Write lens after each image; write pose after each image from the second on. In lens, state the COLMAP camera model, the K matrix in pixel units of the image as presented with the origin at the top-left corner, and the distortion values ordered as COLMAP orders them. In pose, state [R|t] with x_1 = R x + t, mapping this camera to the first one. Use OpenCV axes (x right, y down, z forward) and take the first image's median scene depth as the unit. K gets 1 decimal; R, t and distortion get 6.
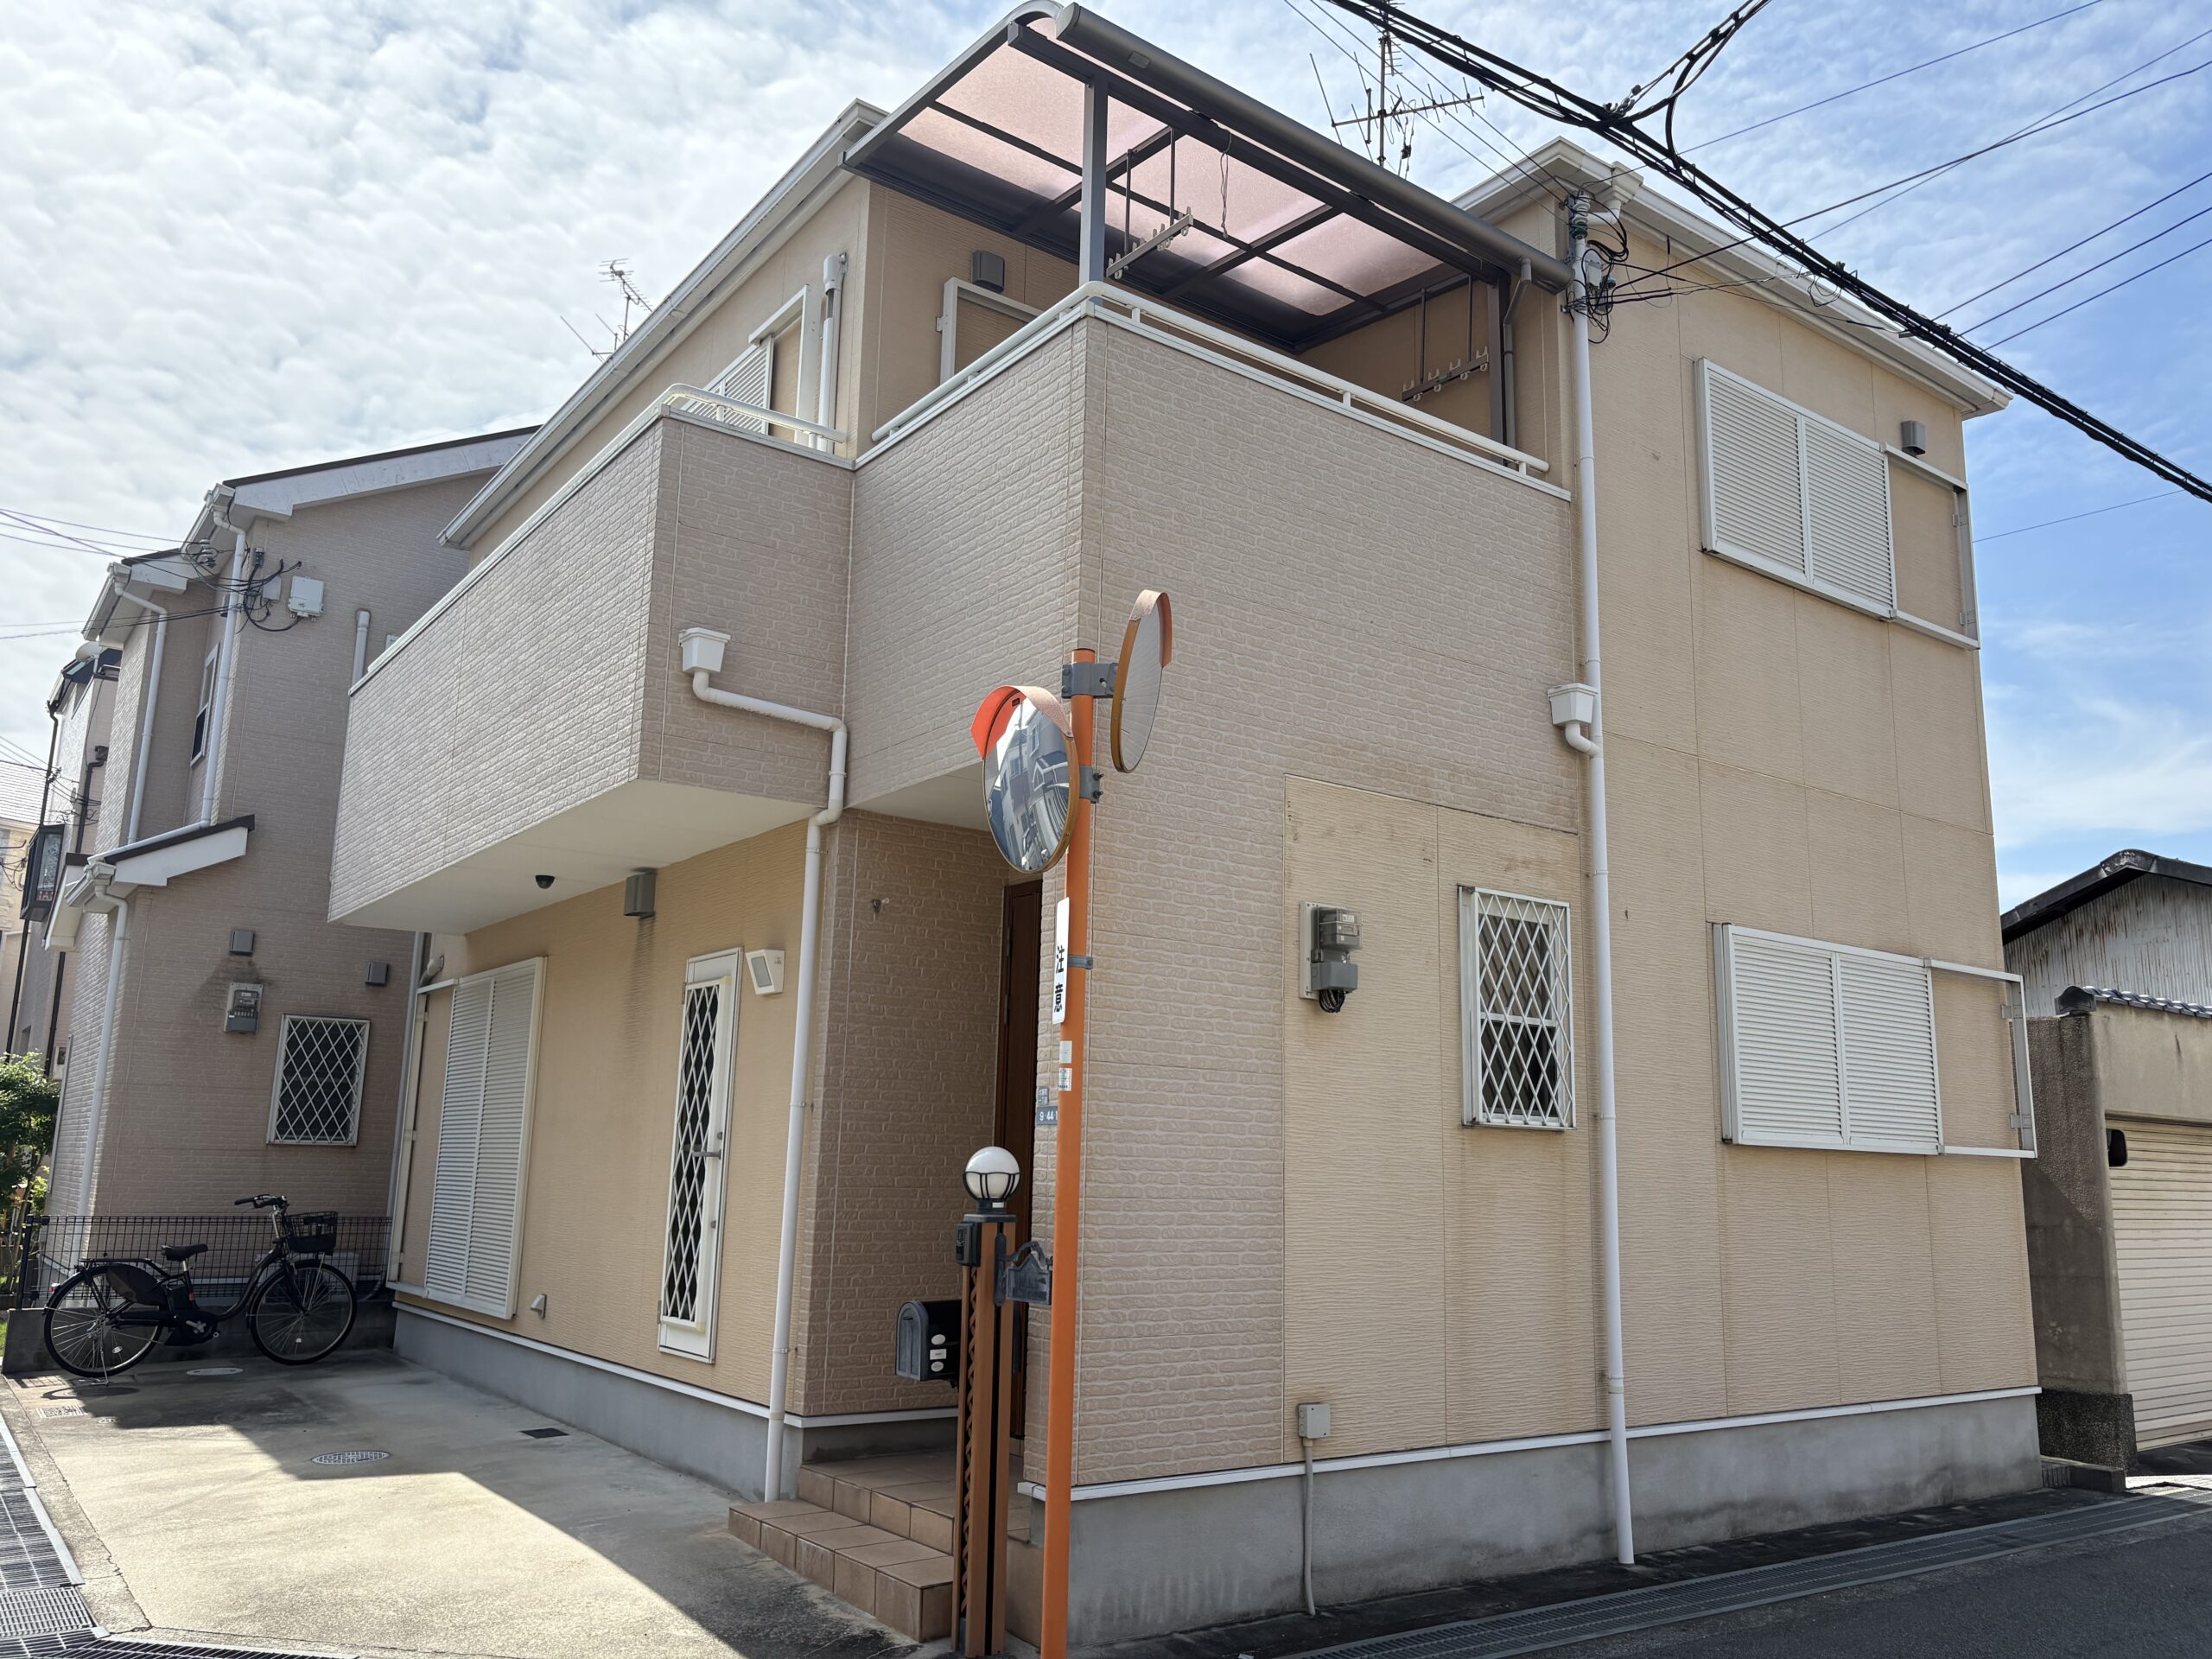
lens RADIAL K [[1681.4, 0, 1106.0], [0, 1681.4, 829.5], [0, 0, 1]] dist [0.069599, 0.000270]
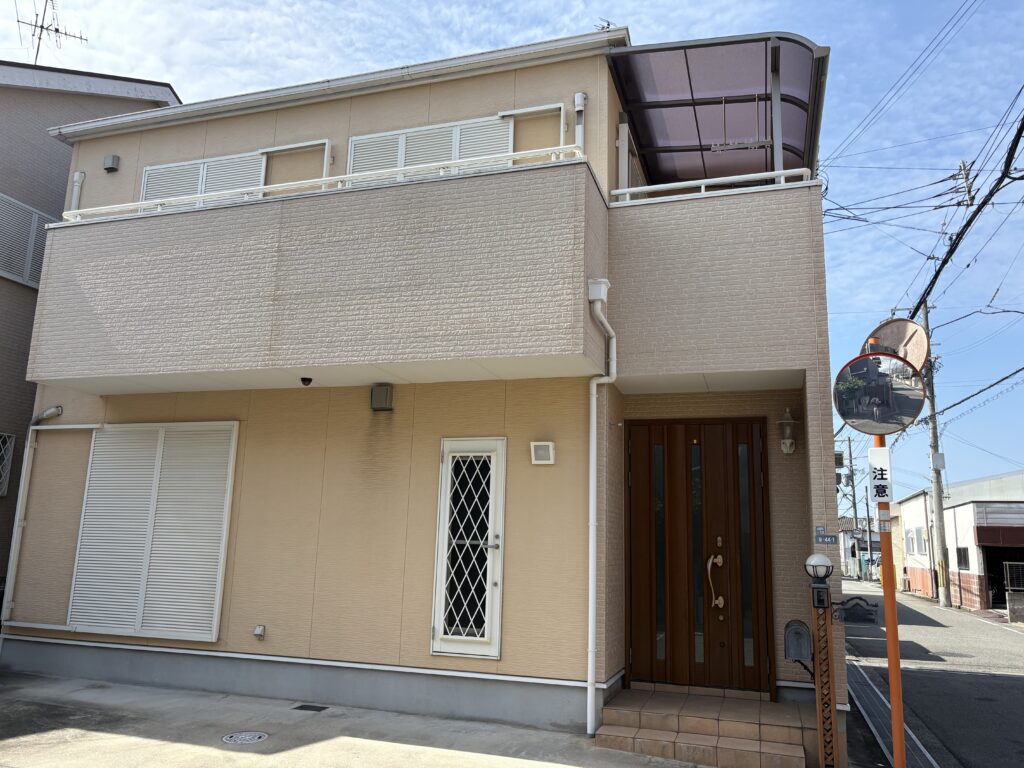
lens RADIAL K [[800.2, 0, 512.0], [0, 800.2, 376.4], [0, 0, 1]] dist [0.008266, 0.004811]
pose [[0.811606, 0.126971, 0.570240, -0.722300], [-0.127784, 0.991043, -0.038796, 0.035504], [-0.570058, -0.041381, 0.820562, 0.266201]]
